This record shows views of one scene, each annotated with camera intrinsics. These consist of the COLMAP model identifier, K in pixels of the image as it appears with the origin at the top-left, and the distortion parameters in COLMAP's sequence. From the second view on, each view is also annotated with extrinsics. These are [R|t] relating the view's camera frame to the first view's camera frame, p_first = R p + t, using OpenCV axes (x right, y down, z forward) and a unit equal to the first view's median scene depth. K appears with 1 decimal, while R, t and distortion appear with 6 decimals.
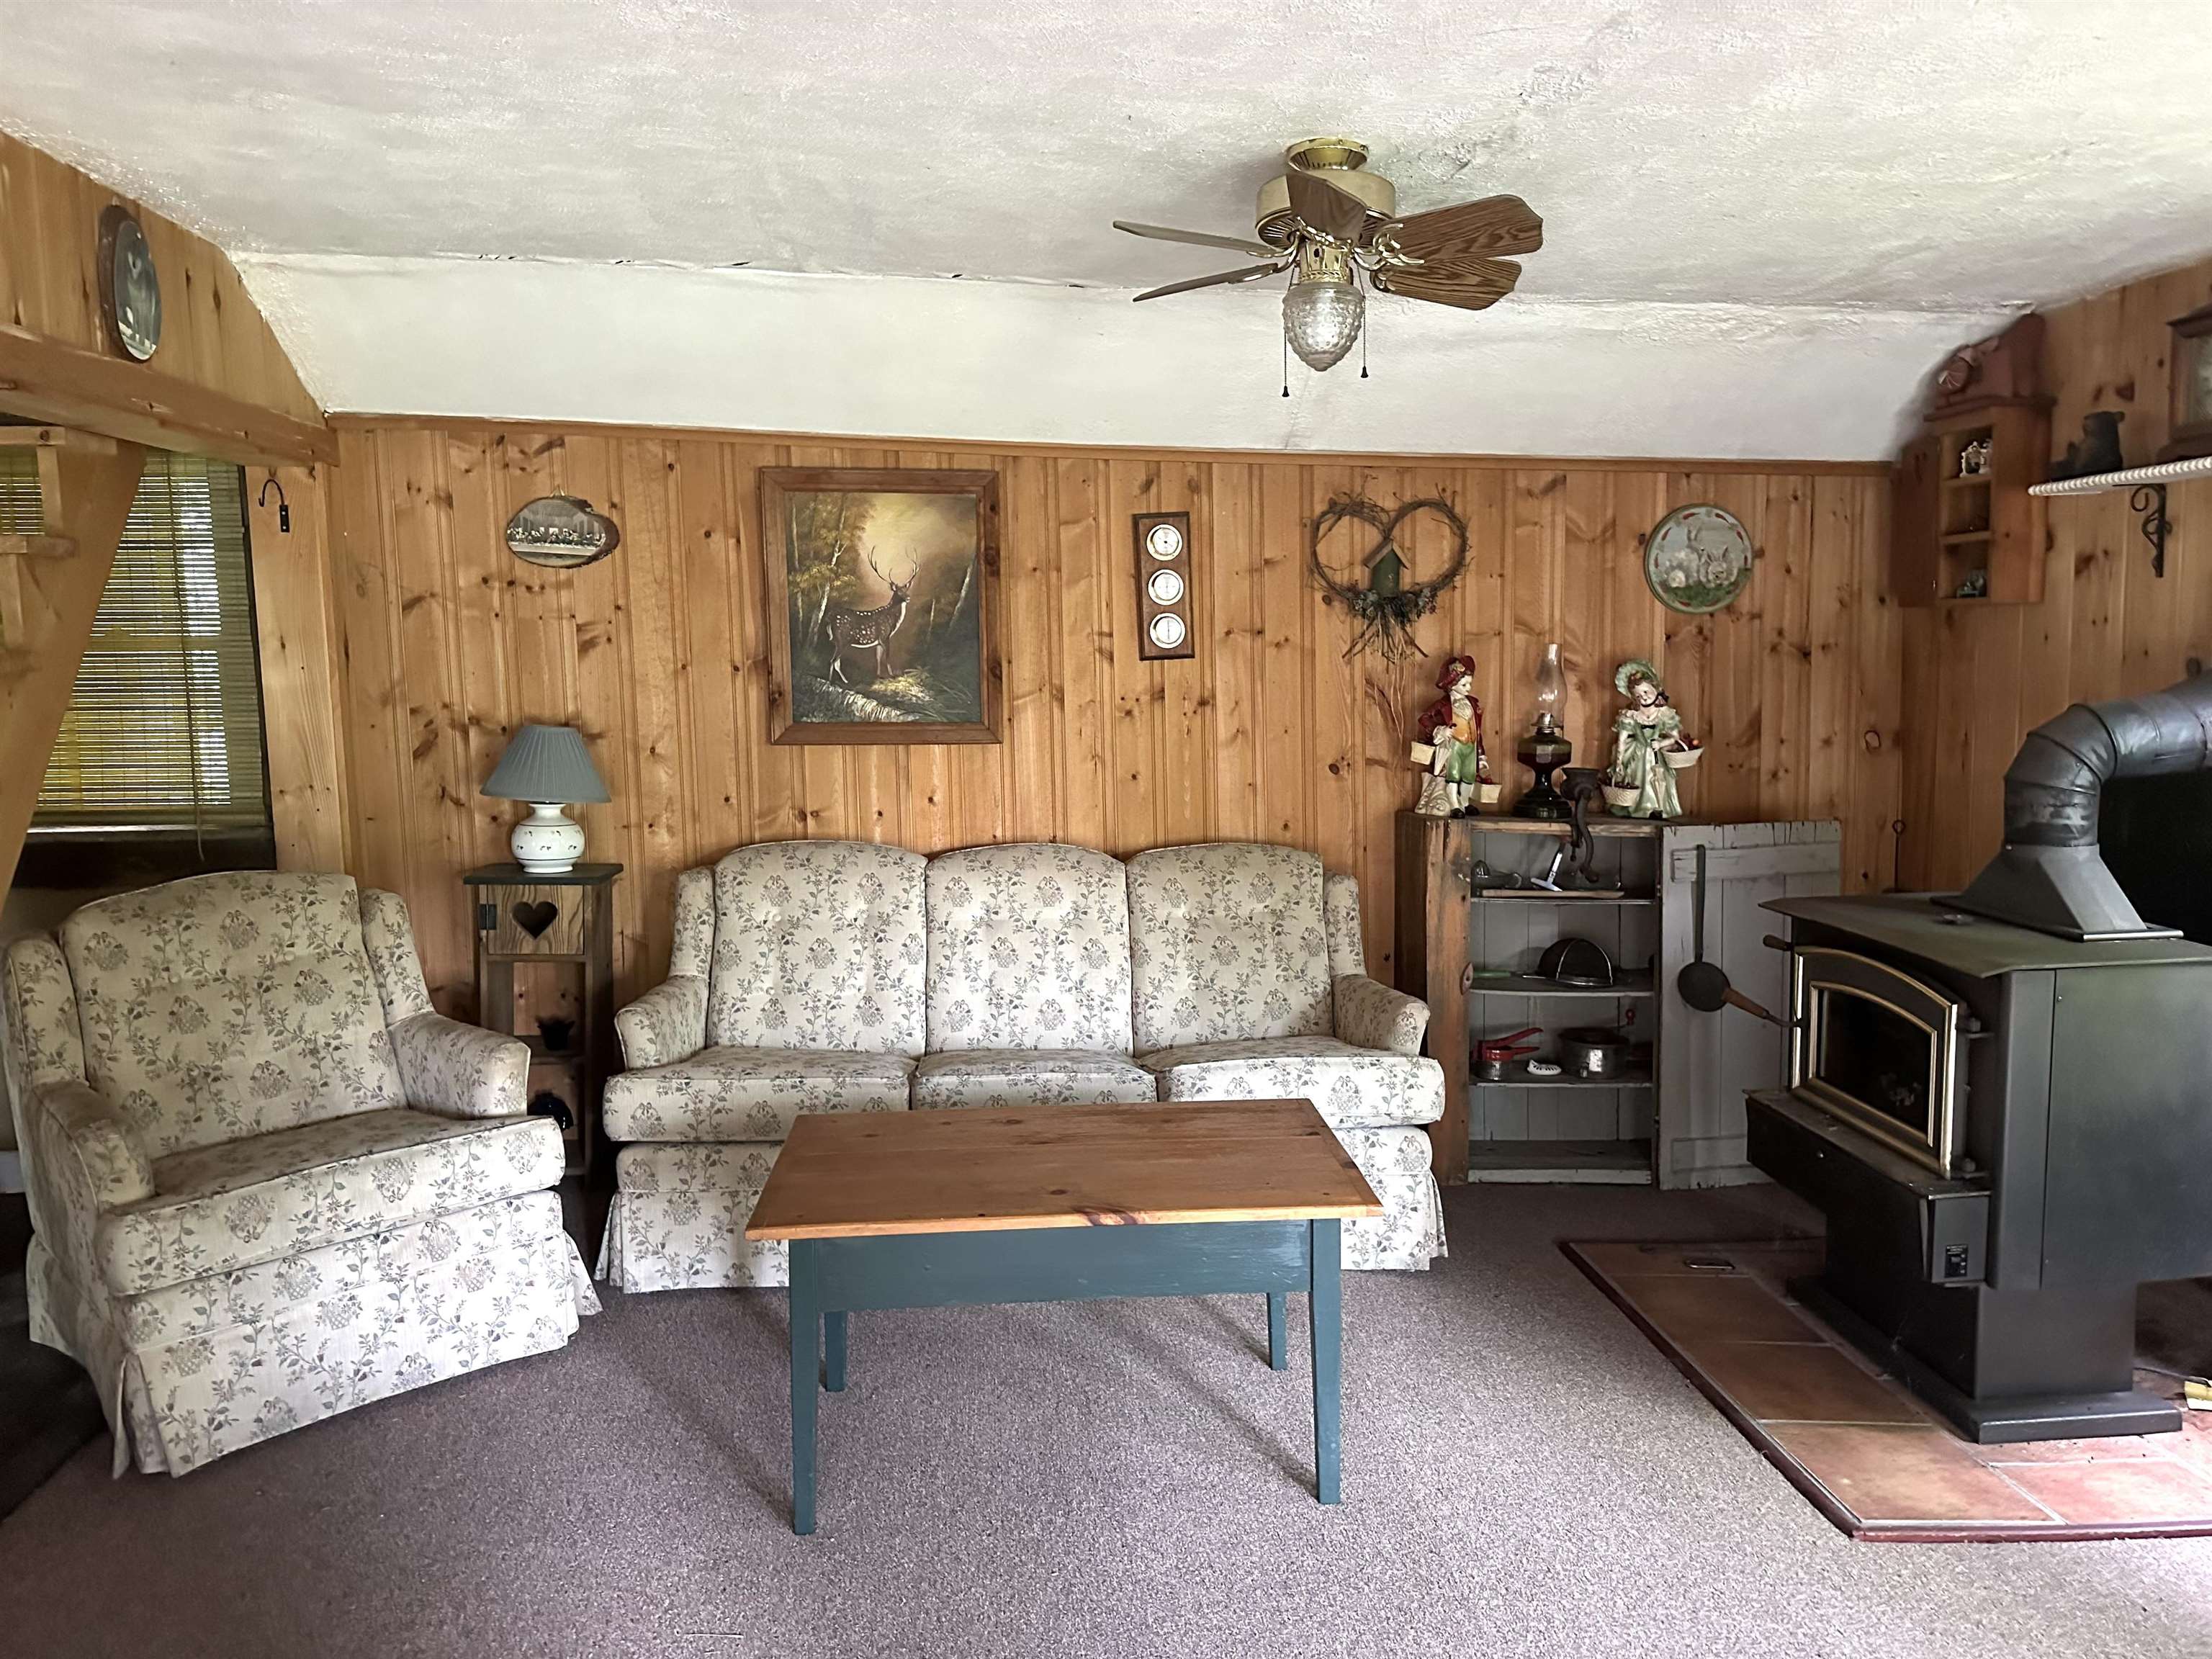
lens RADIAL K [[1584.2, 0, 1106.0], [0, 1584.2, 829.5], [0, 0, 1]] dist [0.063877, -0.111302]
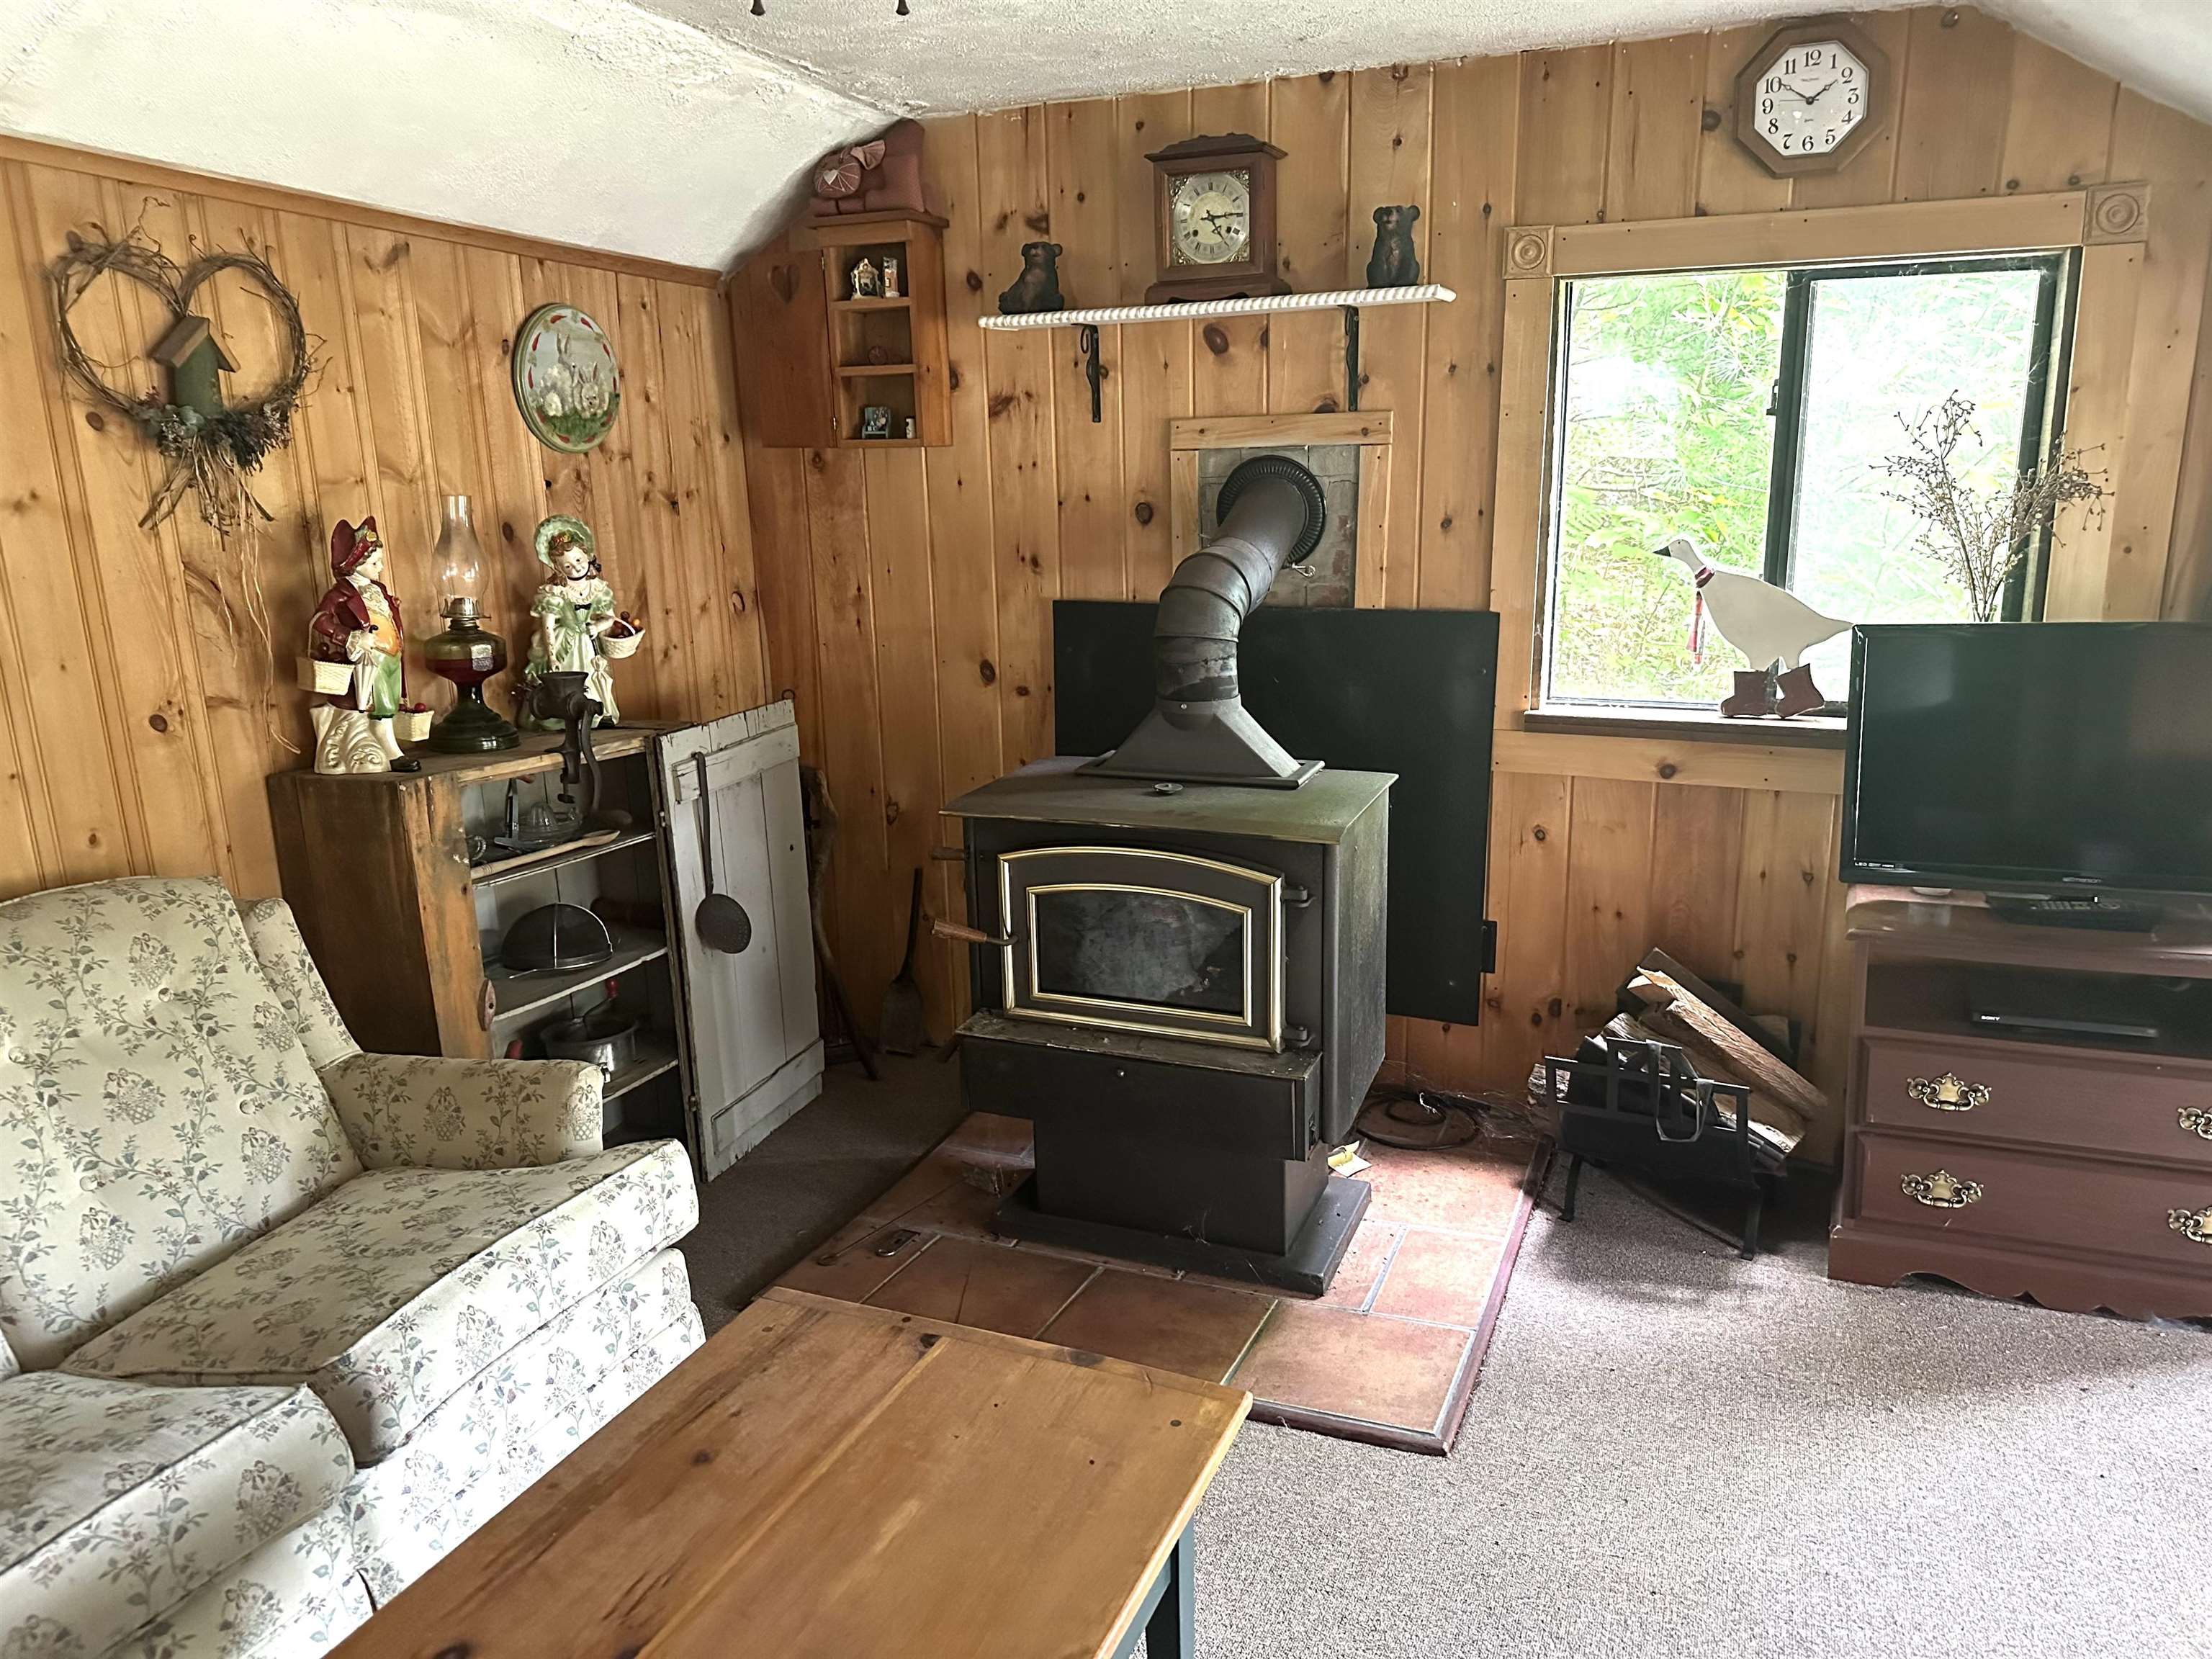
lens RADIAL K [[1551.9, 0, 1110.5], [0, 1551.9, 821.0], [0, 0, 1]] dist [0.051217, -0.063520]
pose [[0.438539, -0.203271, 0.875422, -0.211118], [0.114170, 0.978794, 0.170081, -0.062019], [-0.891431, 0.025359, 0.452447, 0.448476]]
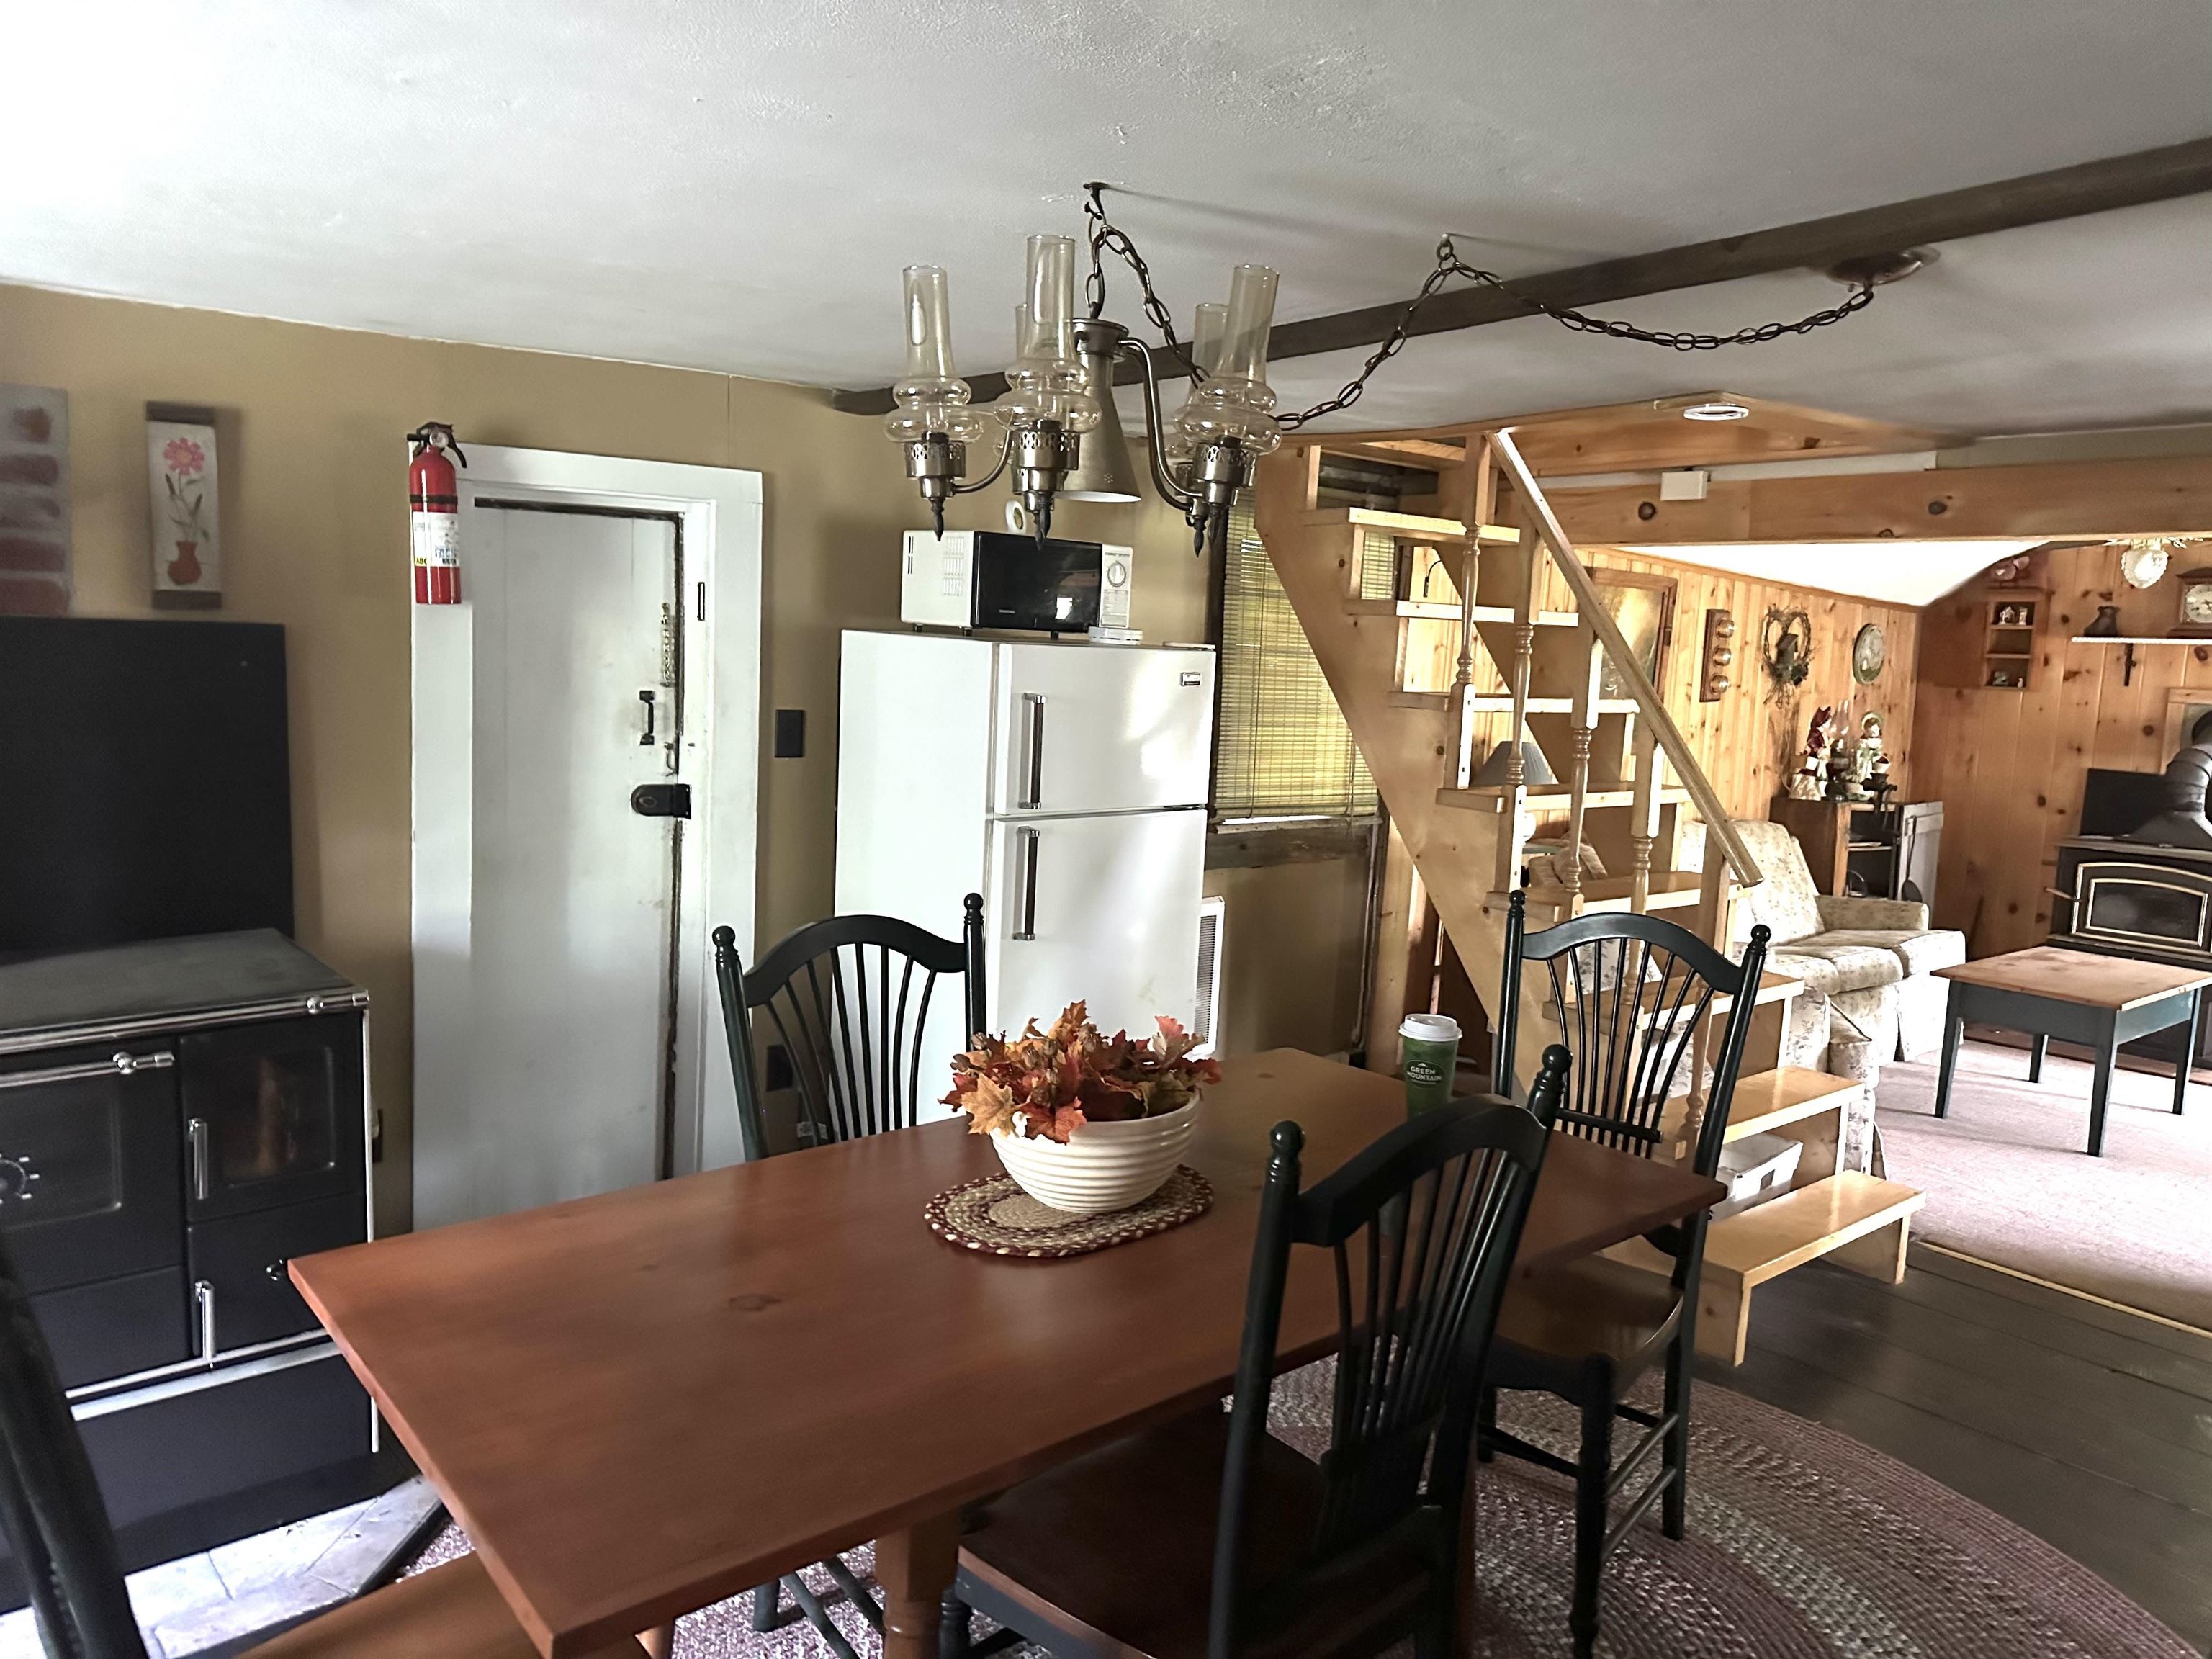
lens RADIAL K [[1551.9, 0, 1110.5], [0, 1551.9, 821.0], [0, 0, 1]] dist [0.051217, -0.063520]
pose [[0.793070, -0.018570, 0.608847, -1.394183], [0.011999, 0.999817, 0.014866, -0.019953], [-0.609012, -0.004485, 0.793148, 0.130517]]
